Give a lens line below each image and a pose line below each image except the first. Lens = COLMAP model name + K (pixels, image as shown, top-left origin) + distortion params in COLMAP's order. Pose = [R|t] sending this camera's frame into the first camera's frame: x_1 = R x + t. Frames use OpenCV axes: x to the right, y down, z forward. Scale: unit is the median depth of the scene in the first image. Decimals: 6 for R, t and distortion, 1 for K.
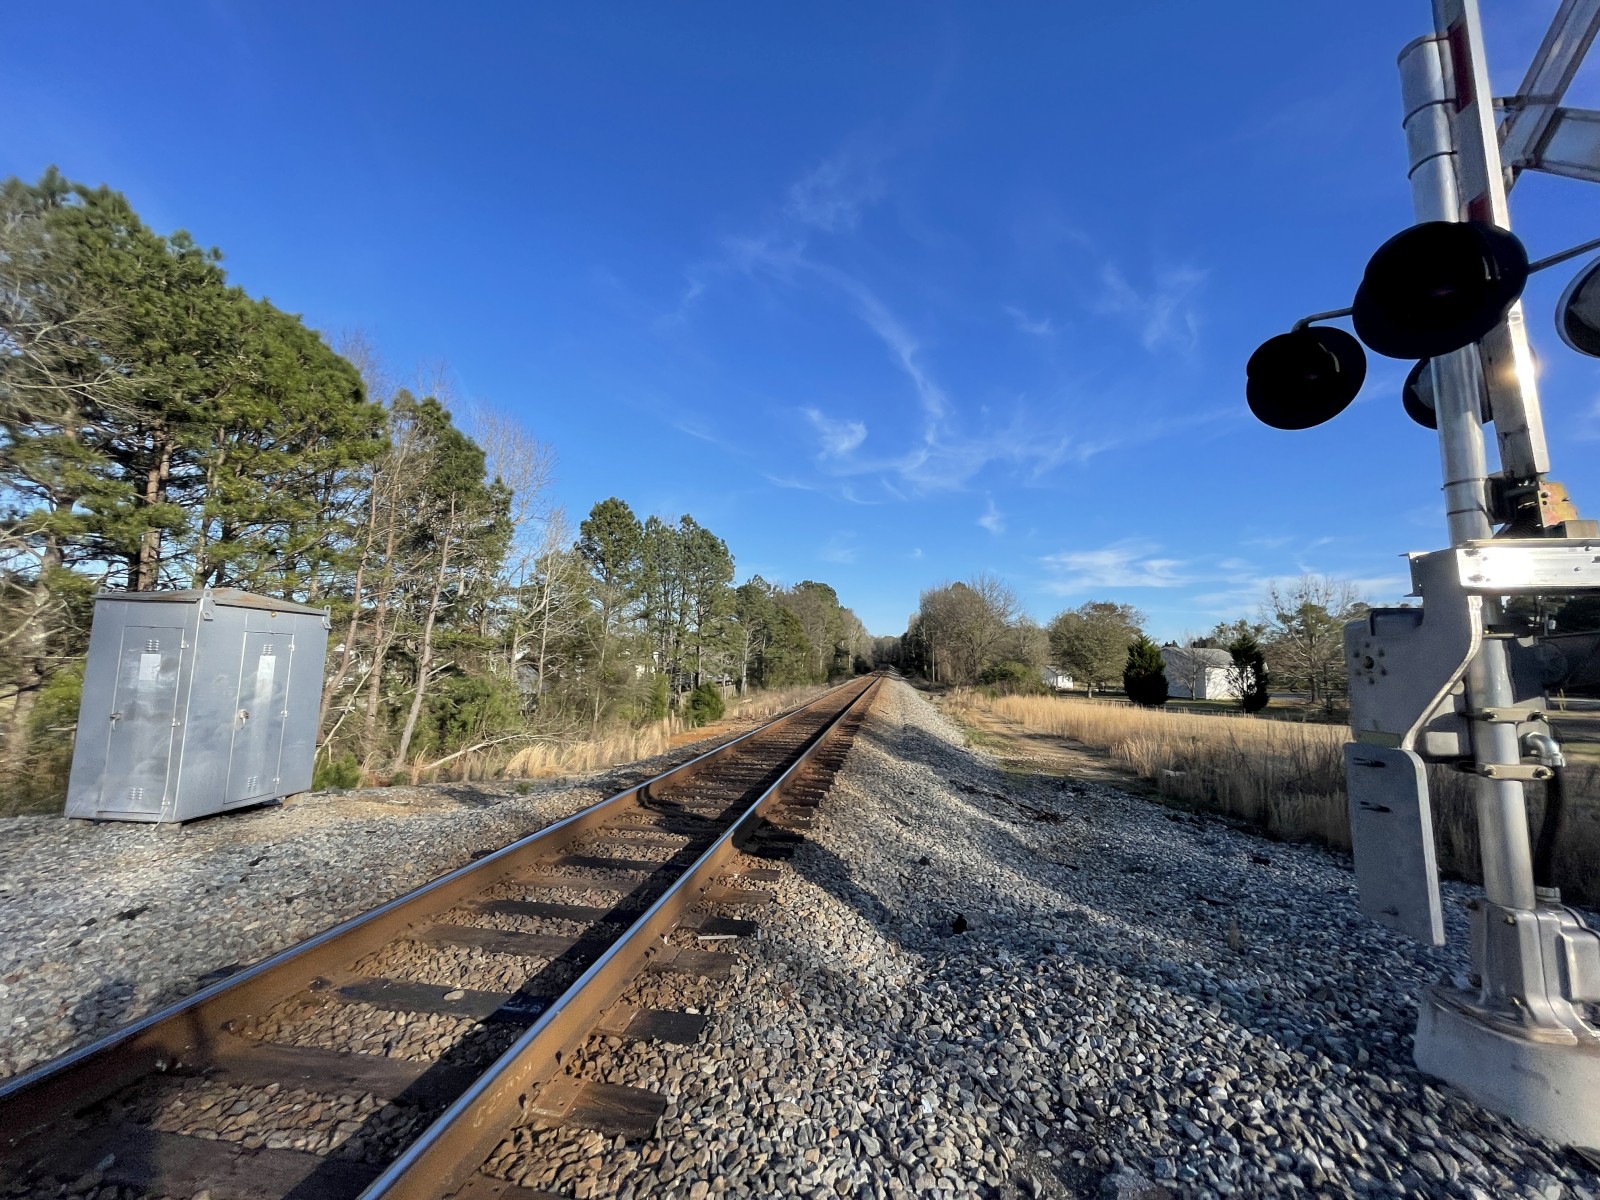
lens RADIAL K [[638.2, 0, 828.5], [0, 638.2, 598.9], [0, 0, 1]] dist [0.002666, -0.000892]
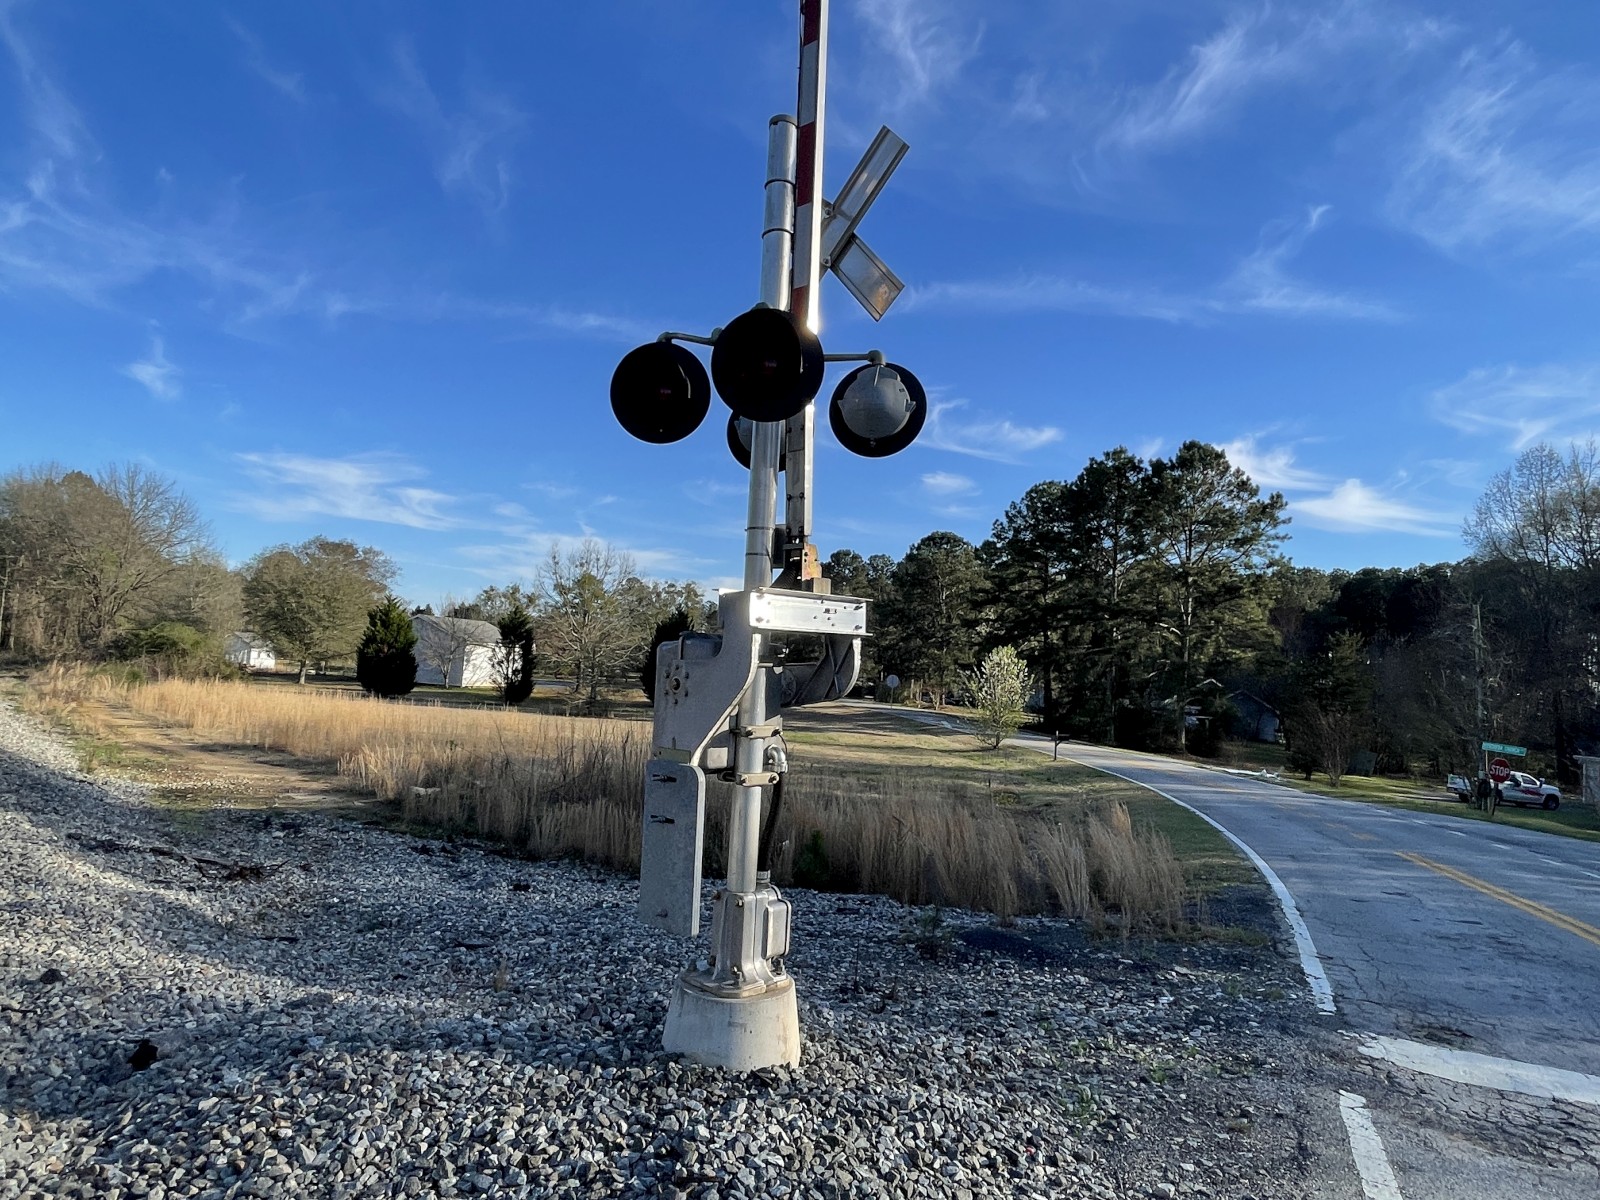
lens RADIAL K [[961.5, 0, 797.3], [0, 961.5, 582.6], [0, 0, 1]] dist [-0.008991, 0.006708]
pose [[0.637994, 0.084396, 0.765402, -0.118367], [-0.127166, 0.991876, -0.003369, -0.040134], [-0.759468, -0.095184, 0.643543, -0.072462]]
